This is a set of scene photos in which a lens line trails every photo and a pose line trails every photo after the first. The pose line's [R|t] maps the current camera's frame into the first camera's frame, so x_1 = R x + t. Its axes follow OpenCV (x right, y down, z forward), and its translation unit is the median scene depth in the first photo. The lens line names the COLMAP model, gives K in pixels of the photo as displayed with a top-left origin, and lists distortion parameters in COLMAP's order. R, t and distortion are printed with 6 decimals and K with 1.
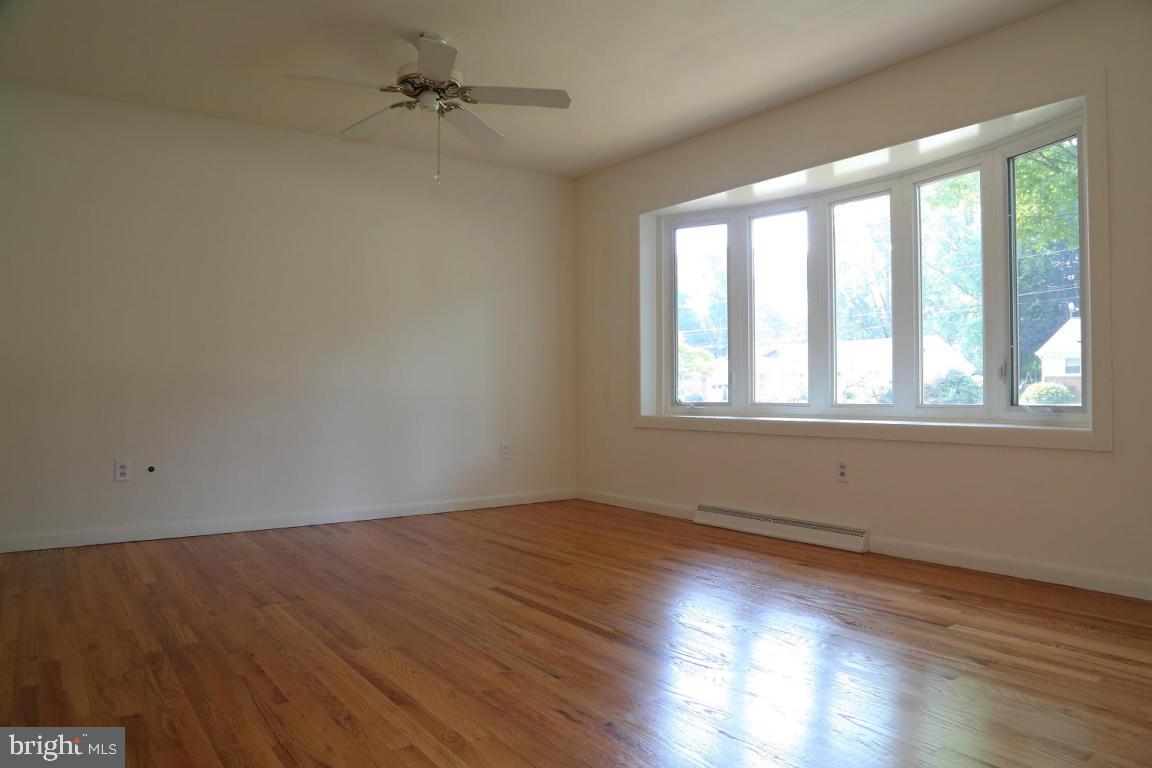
lens RADIAL K [[783.1, 0, 576.0], [0, 783.1, 384.0], [0, 0, 1]] dist [-0.121264, 0.061091]
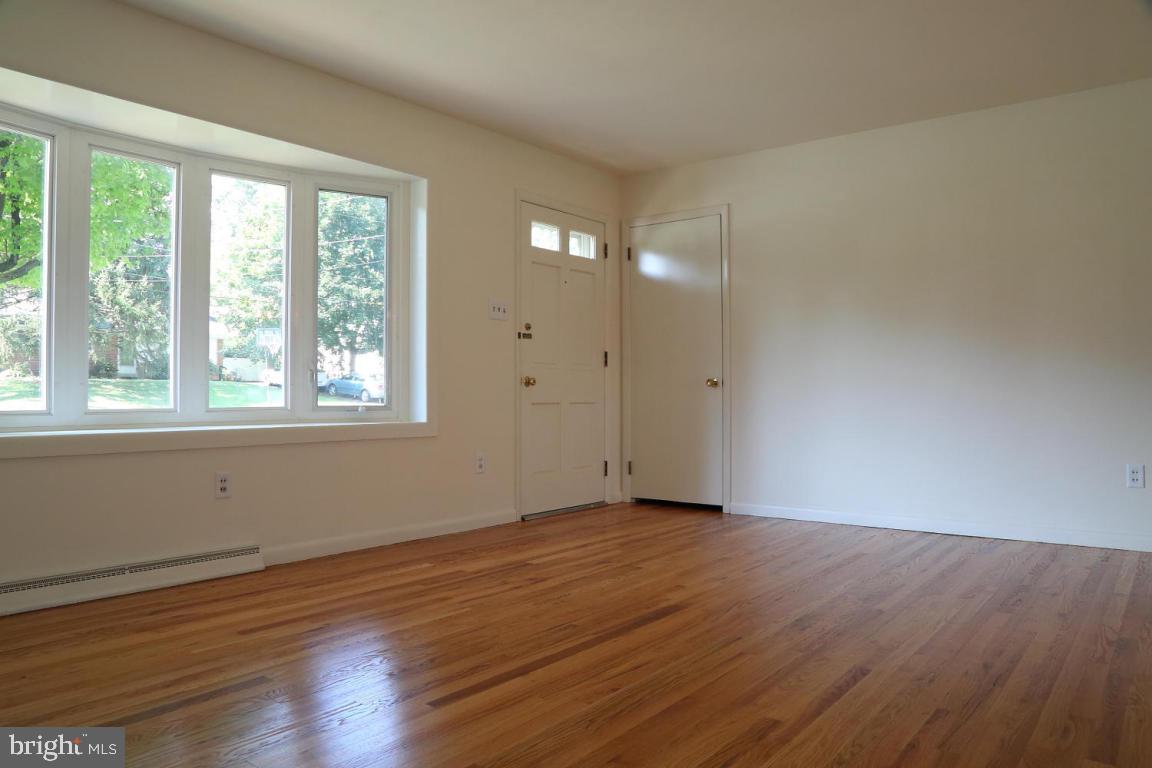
lens RADIAL K [[801.2, 0, 573.1], [0, 801.2, 386.1], [0, 0, 1]] dist [-0.116260, 0.067236]
pose [[-0.275570, 0.013198, 0.961191, -0.857338], [-0.007099, 0.999851, -0.015764, 0.017521], [-0.961255, -0.011168, -0.275435, 1.225277]]
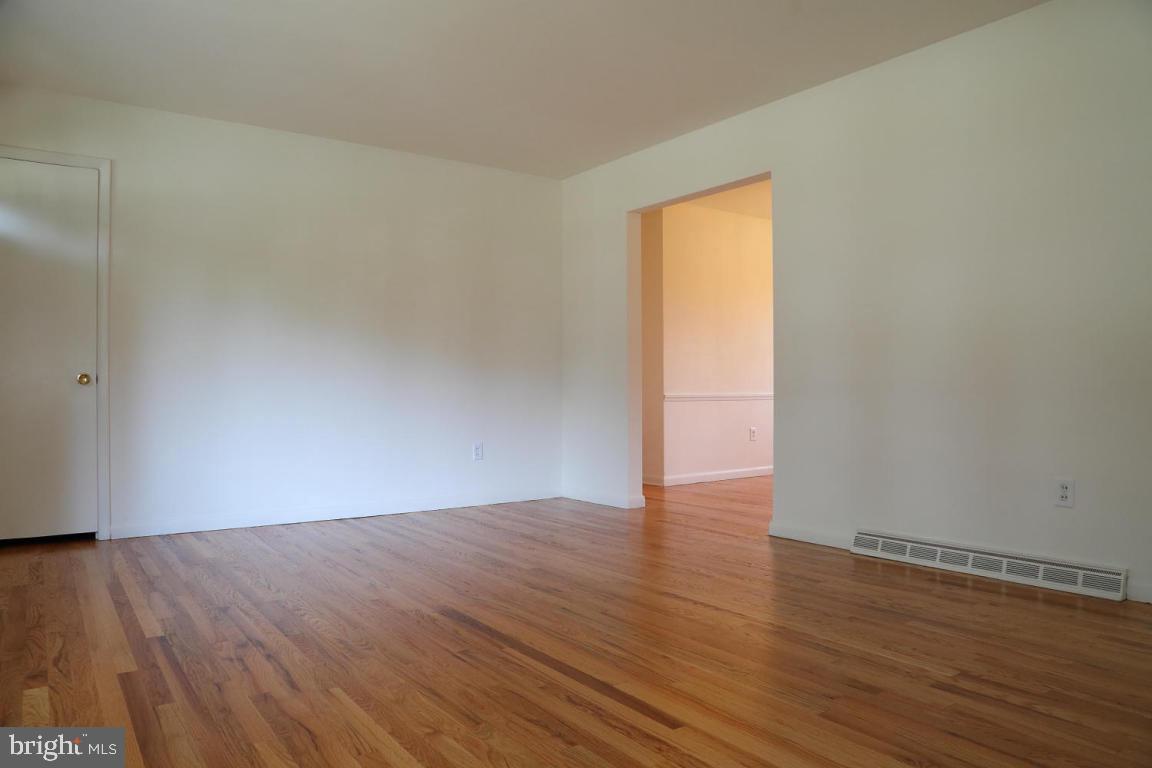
lens RADIAL K [[783.1, 0, 576.0], [0, 783.1, 384.0], [0, 0, 1]] dist [-0.121264, 0.061091]
pose [[-0.999917, 0.006594, -0.011092, -0.026517], [0.006776, 0.999841, -0.016479, 0.017276], [0.010981, -0.016552, -0.999803, 1.810905]]
